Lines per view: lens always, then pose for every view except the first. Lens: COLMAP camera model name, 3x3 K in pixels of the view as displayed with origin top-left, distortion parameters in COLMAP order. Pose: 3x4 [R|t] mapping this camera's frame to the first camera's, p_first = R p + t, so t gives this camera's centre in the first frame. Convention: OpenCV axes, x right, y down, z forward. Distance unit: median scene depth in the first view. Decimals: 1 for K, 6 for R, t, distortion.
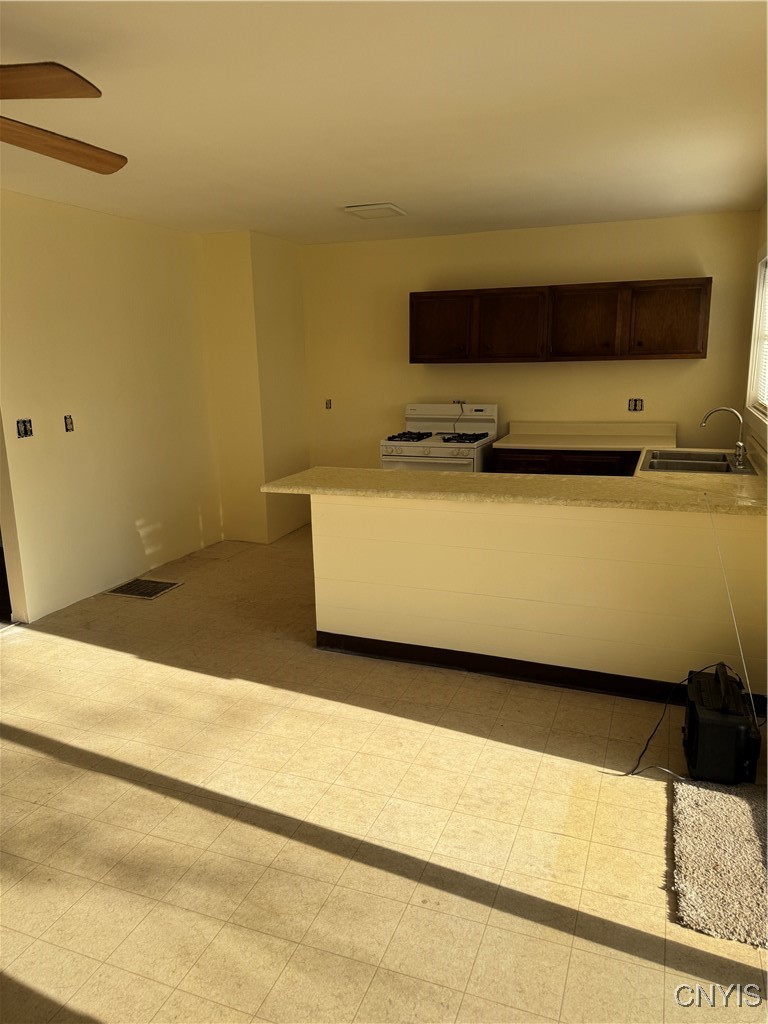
lens RADIAL K [[724.0, 0, 384.0], [0, 724.0, 512.0], [0, 0, 1]] dist [0.060048, -0.095390]
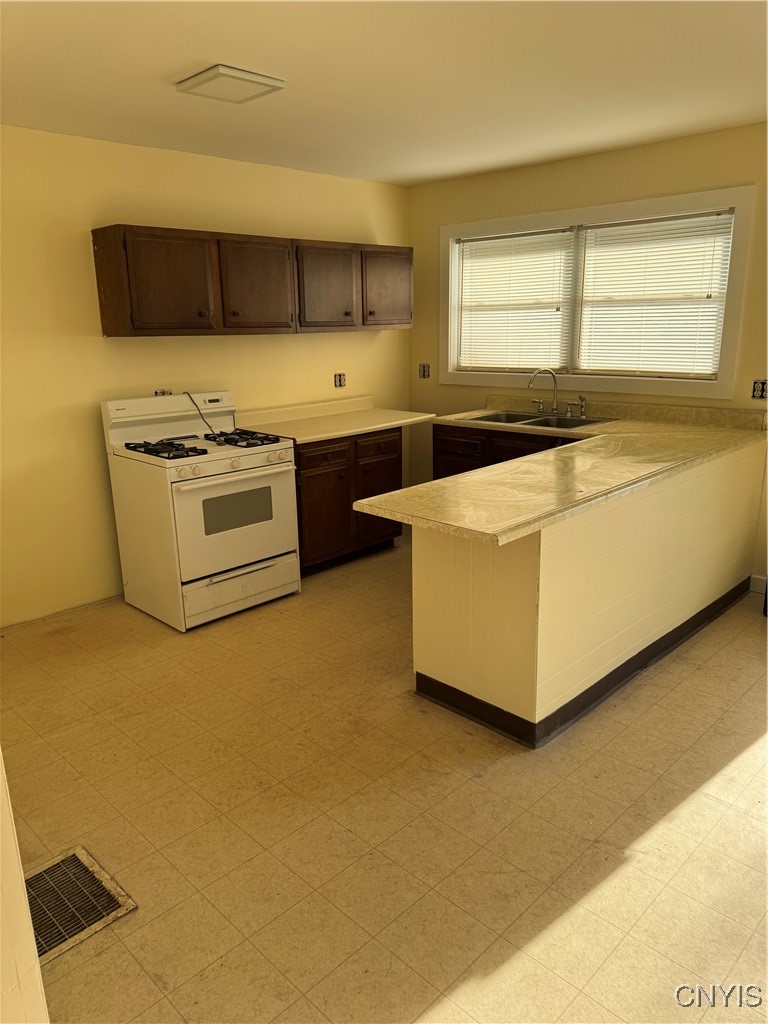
lens RADIAL K [[724.0, 0, 384.0], [0, 724.0, 512.0], [0, 0, 1]] dist [0.060048, -0.095390]
pose [[0.394424, -0.228020, 0.890189, -0.488029], [0.206144, 0.965991, 0.156098, -0.112611], [-0.895508, 0.121938, 0.428015, 0.556088]]
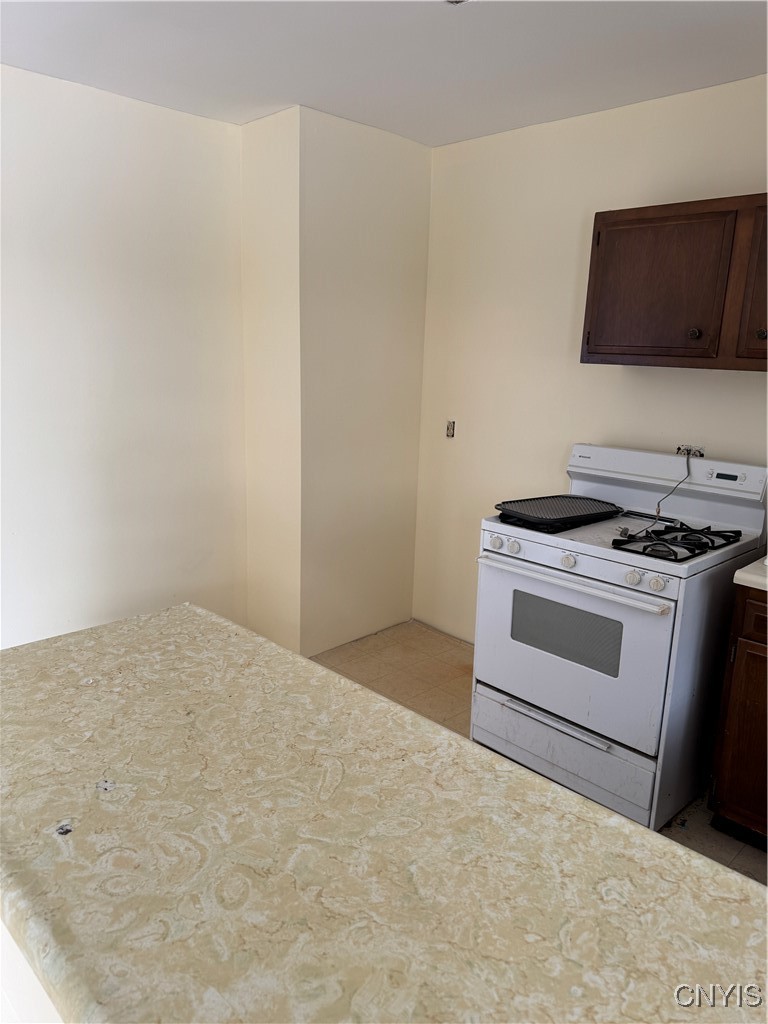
lens RADIAL K [[724.0, 0, 384.0], [0, 724.0, 512.0], [0, 0, 1]] dist [0.060048, -0.095390]
pose [[0.909591, 0.129616, -0.394771, 0.121498], [-0.128307, 0.991286, 0.029838, -0.107229], [0.395198, 0.023512, 0.918295, 0.519792]]
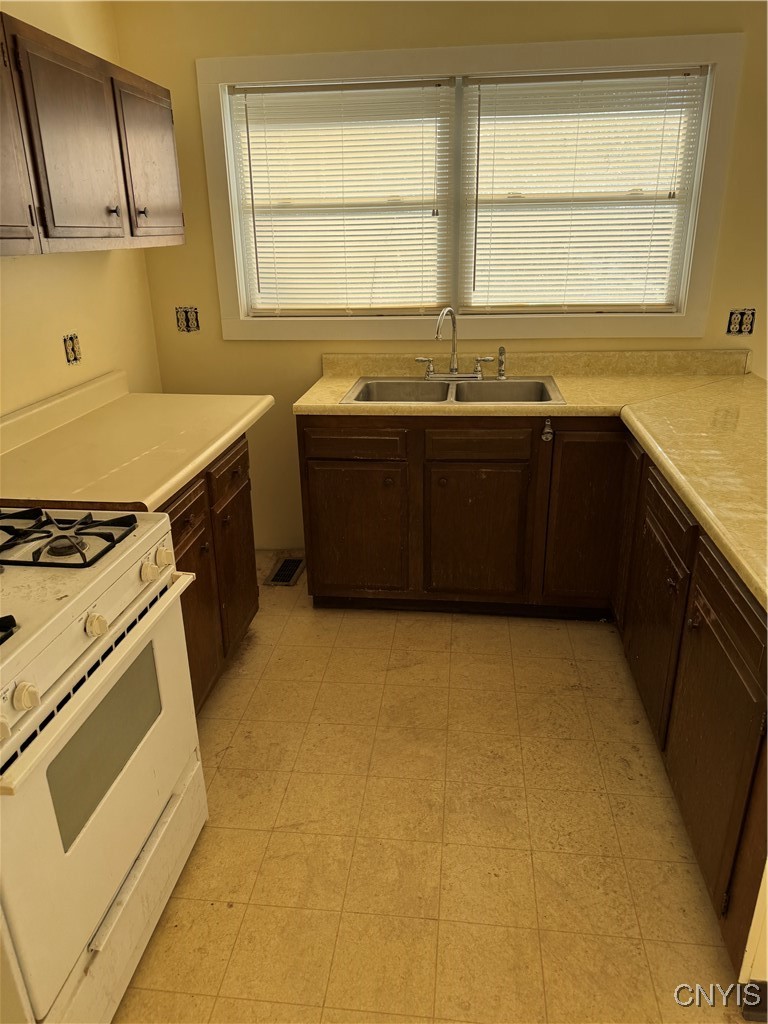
lens RADIAL K [[728.3, 0, 384.0], [0, 728.3, 512.0], [0, 0, 1]] dist [0.062228, -0.060881]
pose [[-0.251530, -0.327598, 0.910721, -0.177031], [0.222808, 0.896101, 0.383875, -0.184318], [-0.941854, 0.299472, -0.152405, 0.889653]]
